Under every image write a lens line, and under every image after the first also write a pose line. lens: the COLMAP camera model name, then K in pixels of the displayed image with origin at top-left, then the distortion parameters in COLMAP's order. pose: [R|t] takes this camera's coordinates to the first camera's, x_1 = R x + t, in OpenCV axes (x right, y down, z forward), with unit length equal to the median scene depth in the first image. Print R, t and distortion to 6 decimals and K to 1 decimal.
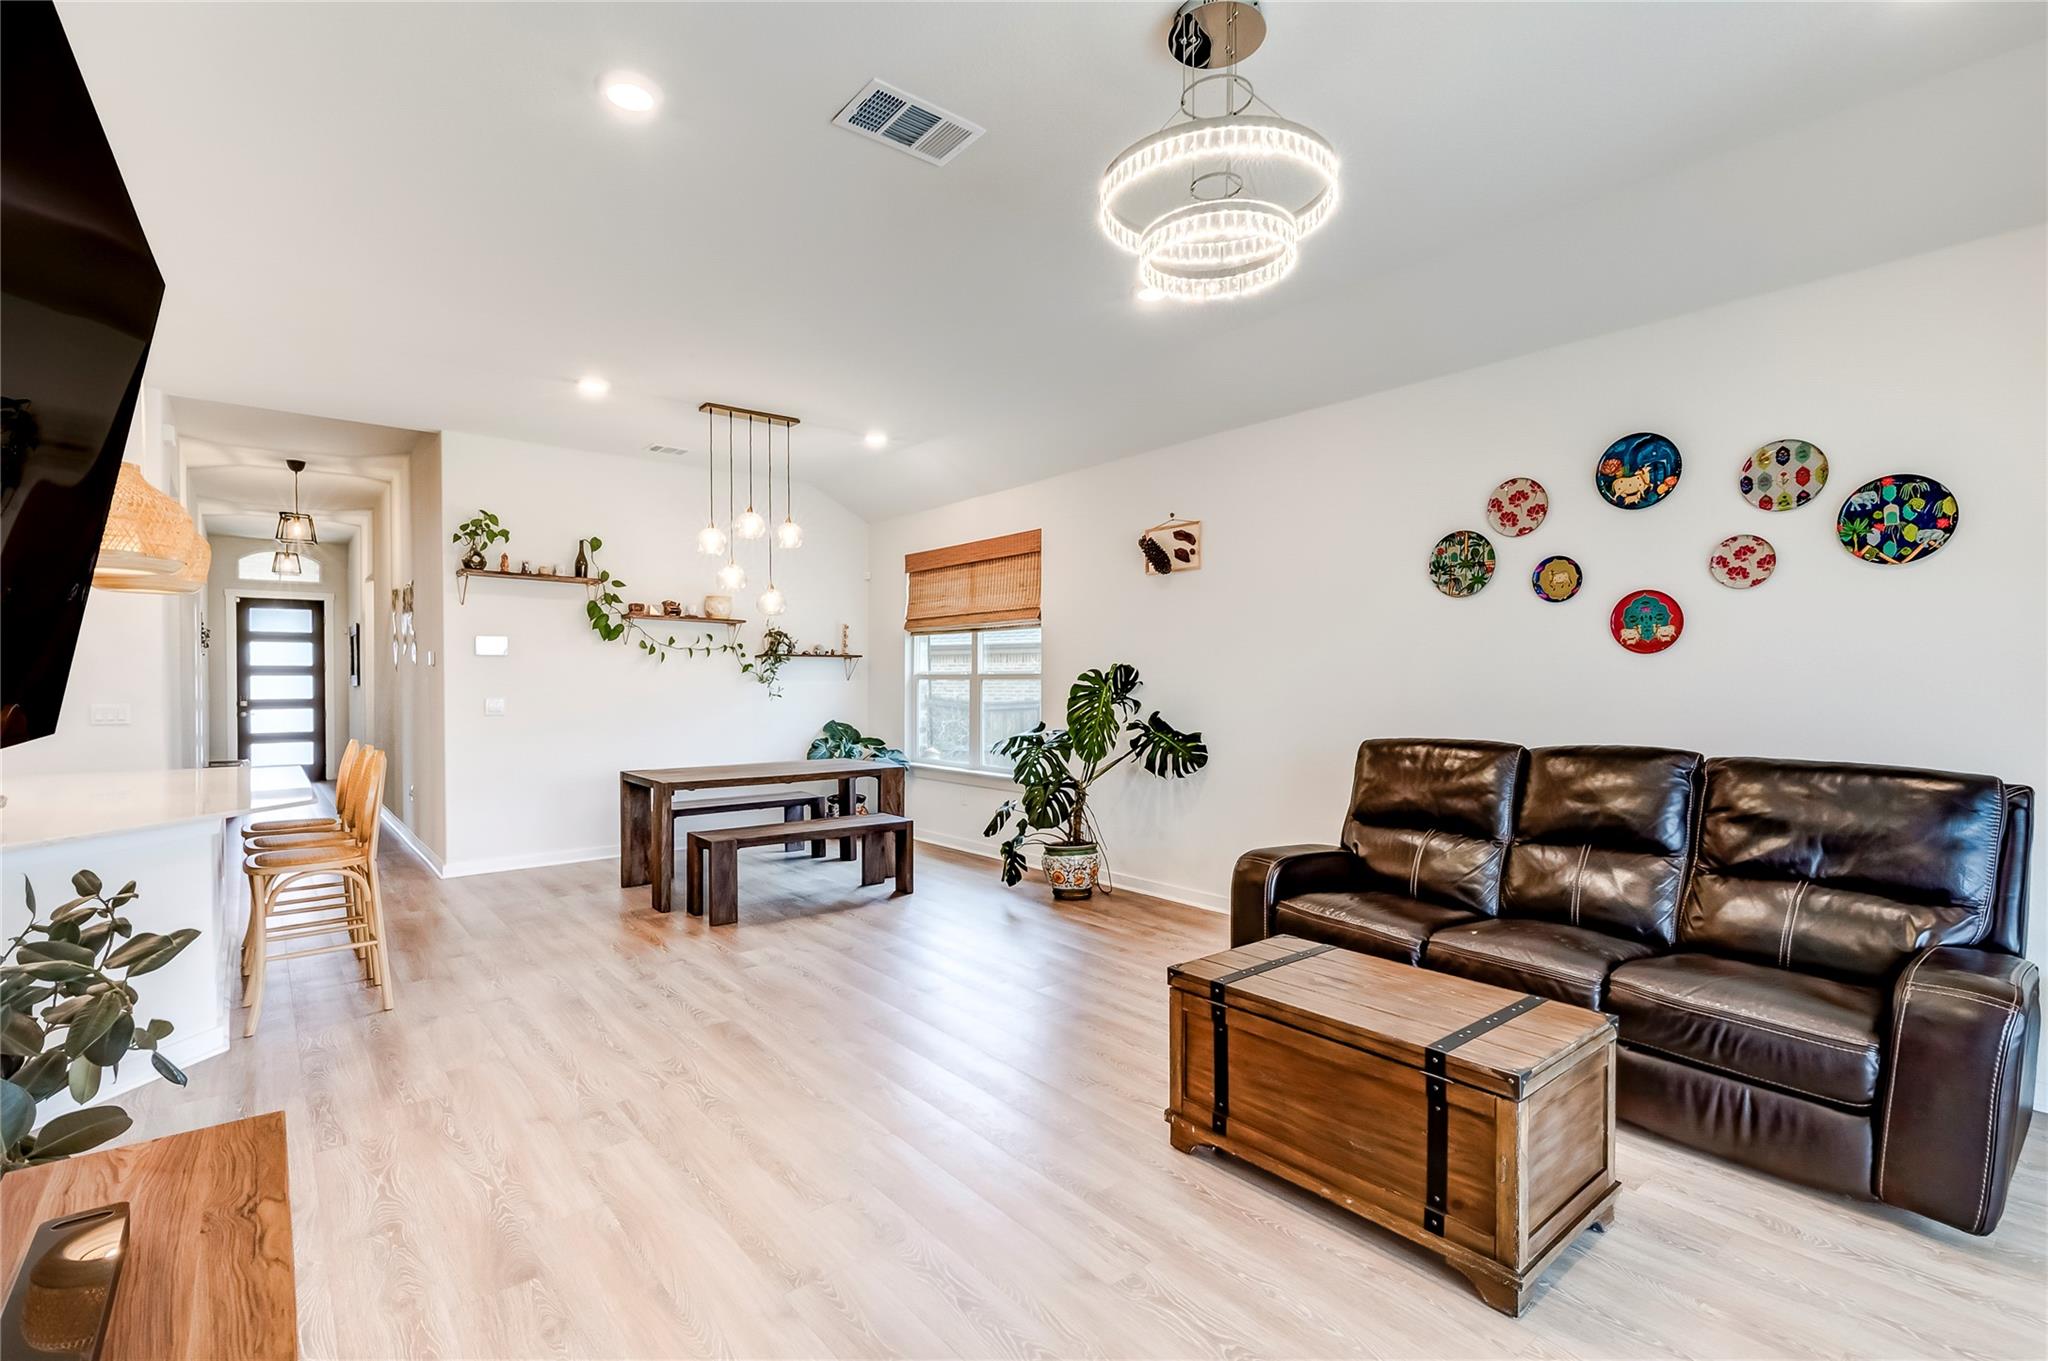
lens RADIAL K [[930.1, 0, 1023.9], [0, 930.1, 688.3], [0, 0, 1]] dist [0.005040, -0.000187]
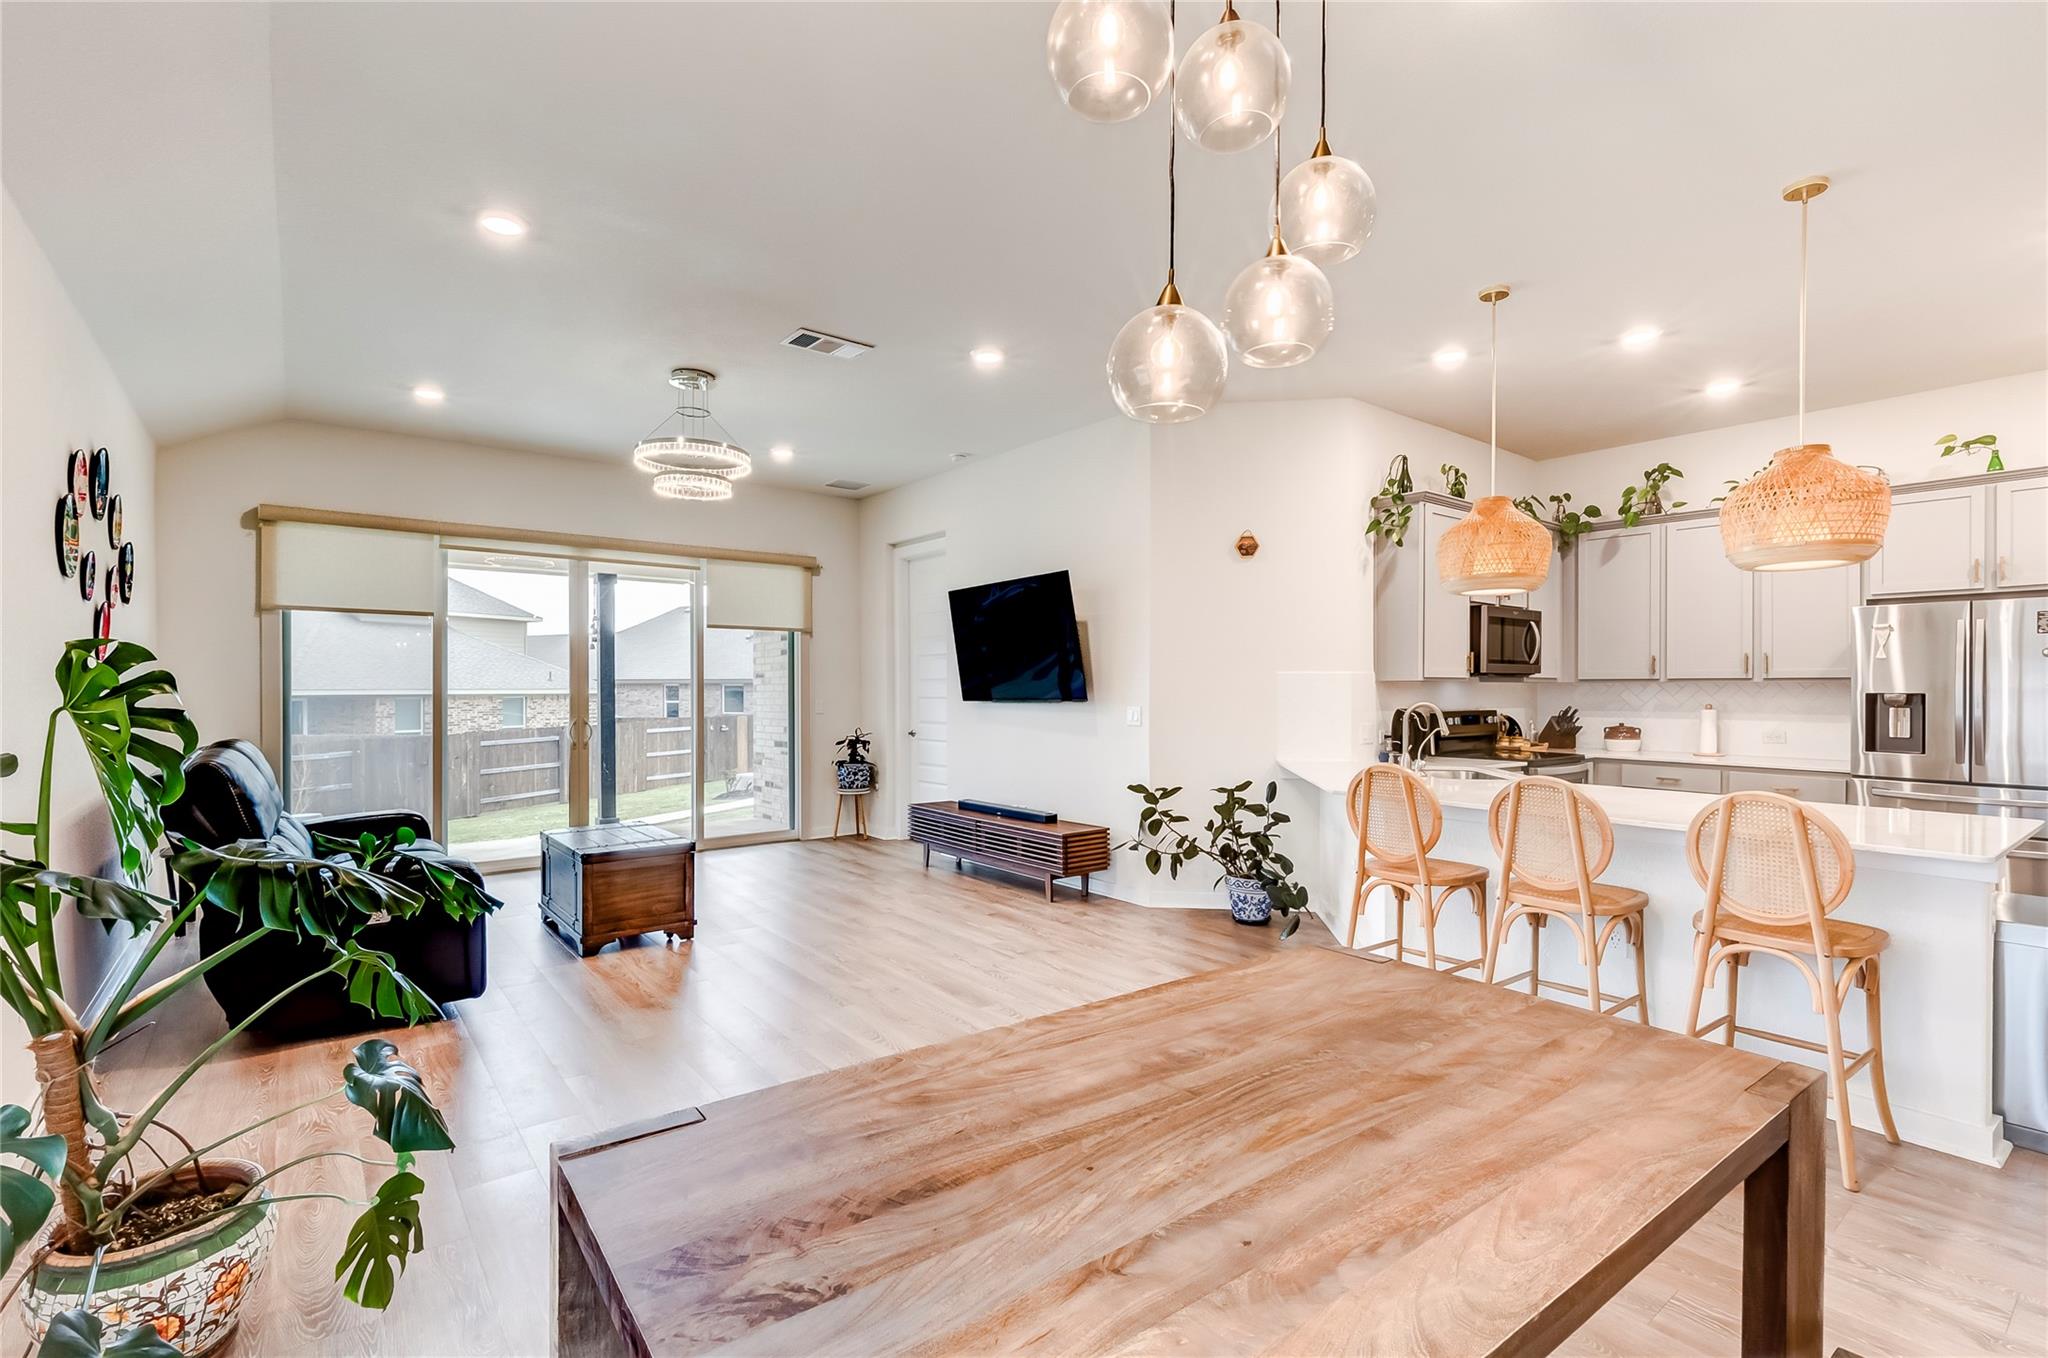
lens RADIAL K [[930.1, 0, 1023.9], [0, 930.1, 686.8], [0, 0, 1]] dist [0.005040, -0.000187]
pose [[-0.999677, 0.001250, 0.025375, -0.355463], [0.001554, 0.999927, 0.011945, -0.018108], [-0.025358, 0.011980, -0.999607, 1.845778]]
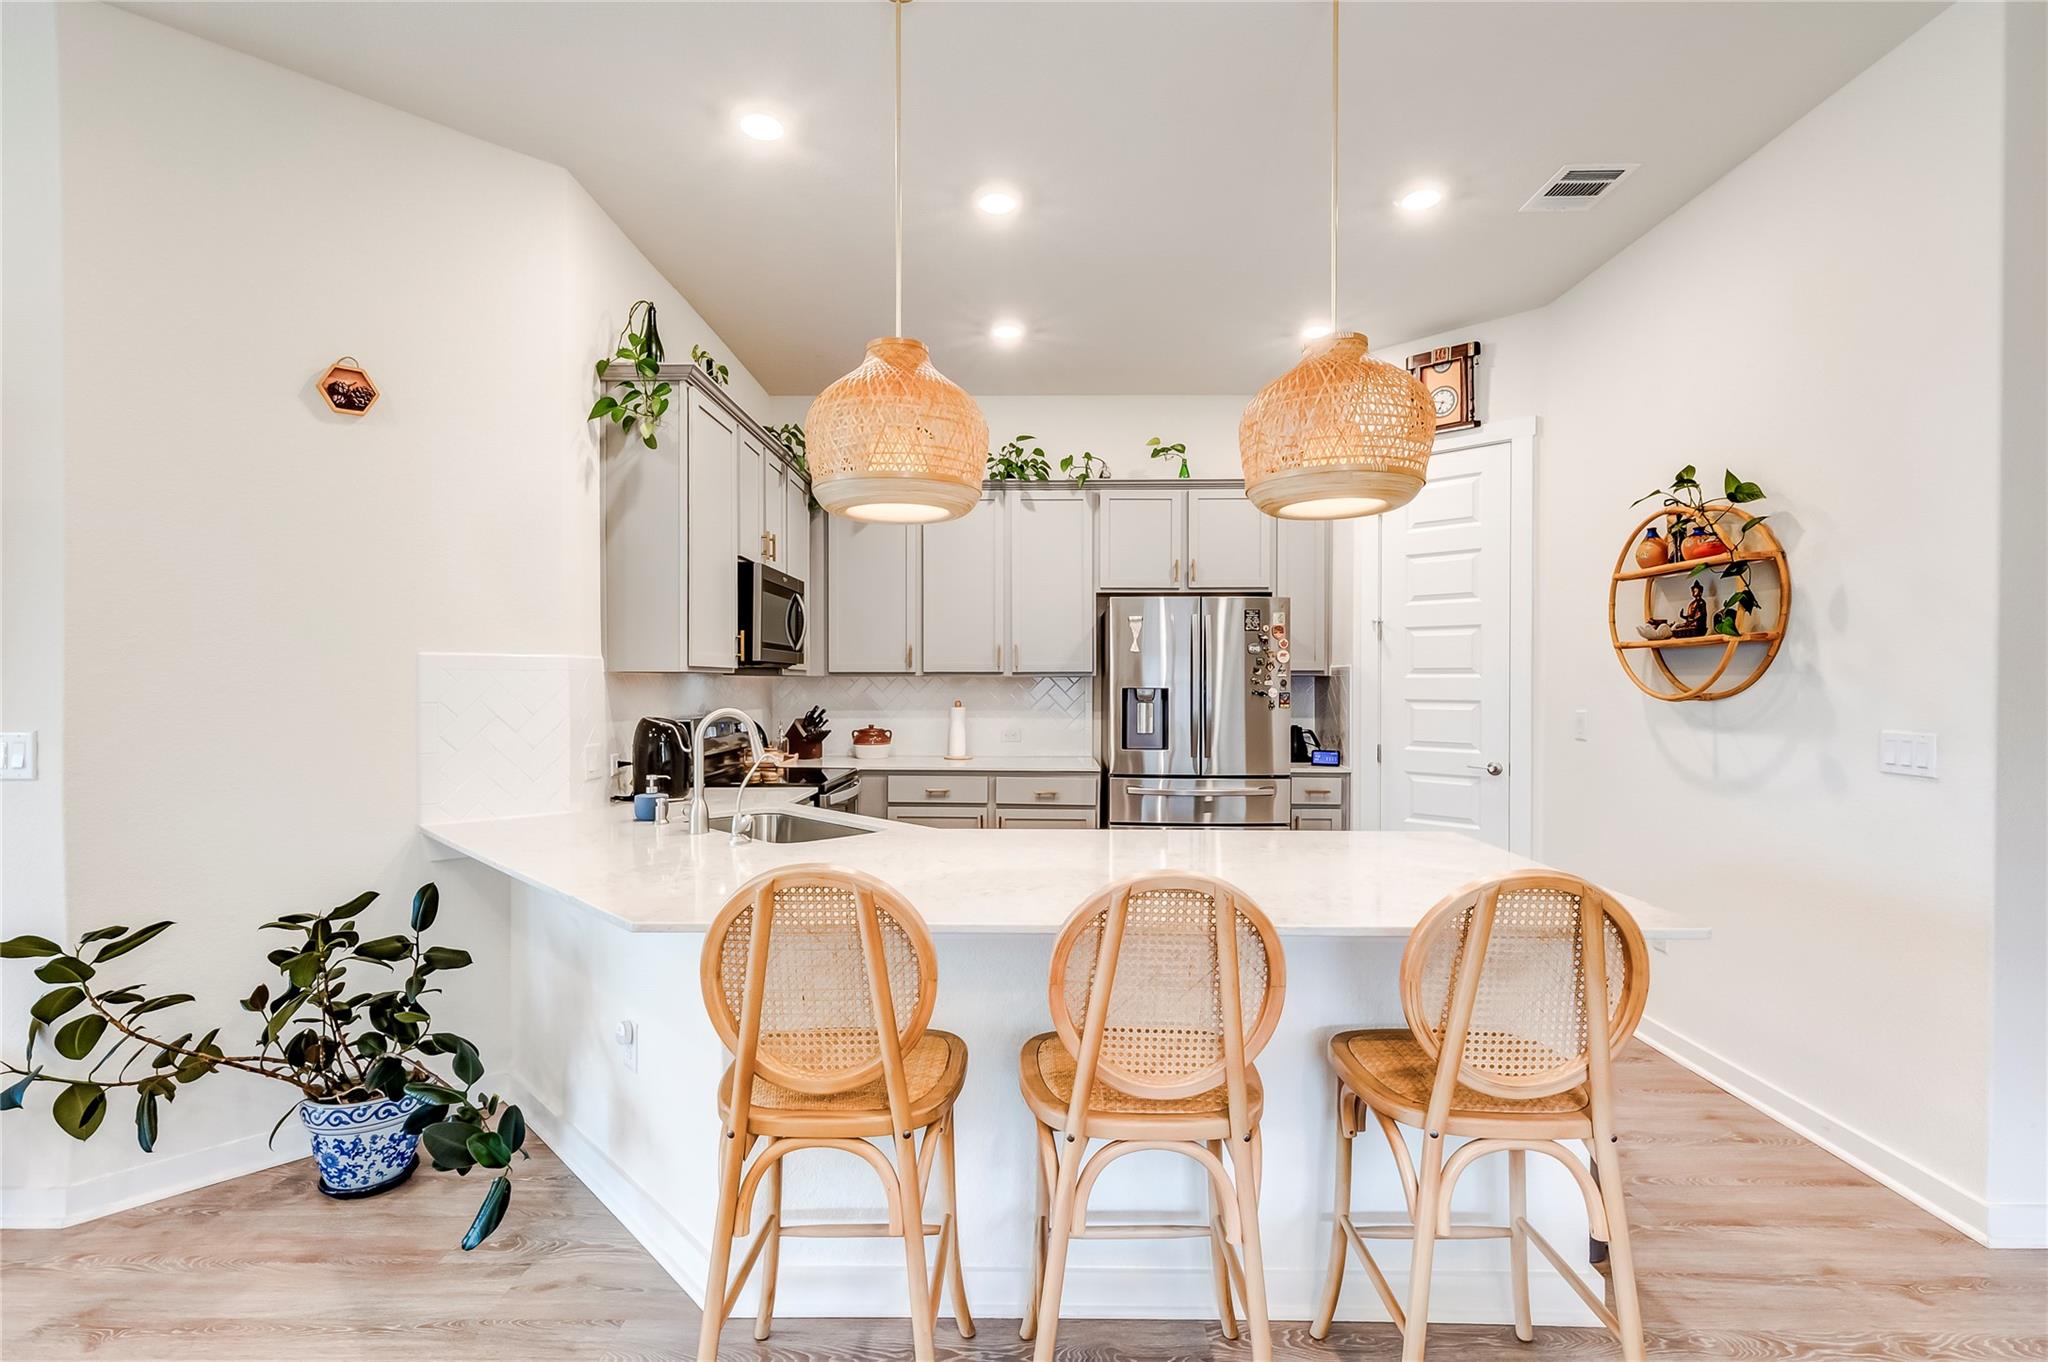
lens RADIAL K [[941.2, 0, 1023.9], [0, 941.2, 689.6], [0, 0, 1]] dist [0.002909, -0.000017]
pose [[-0.644629, 0.008300, -0.764450, -0.444495], [-0.007130, 0.999832, 0.016868, -0.010443], [0.764462, 0.016324, -0.644462, 1.272781]]
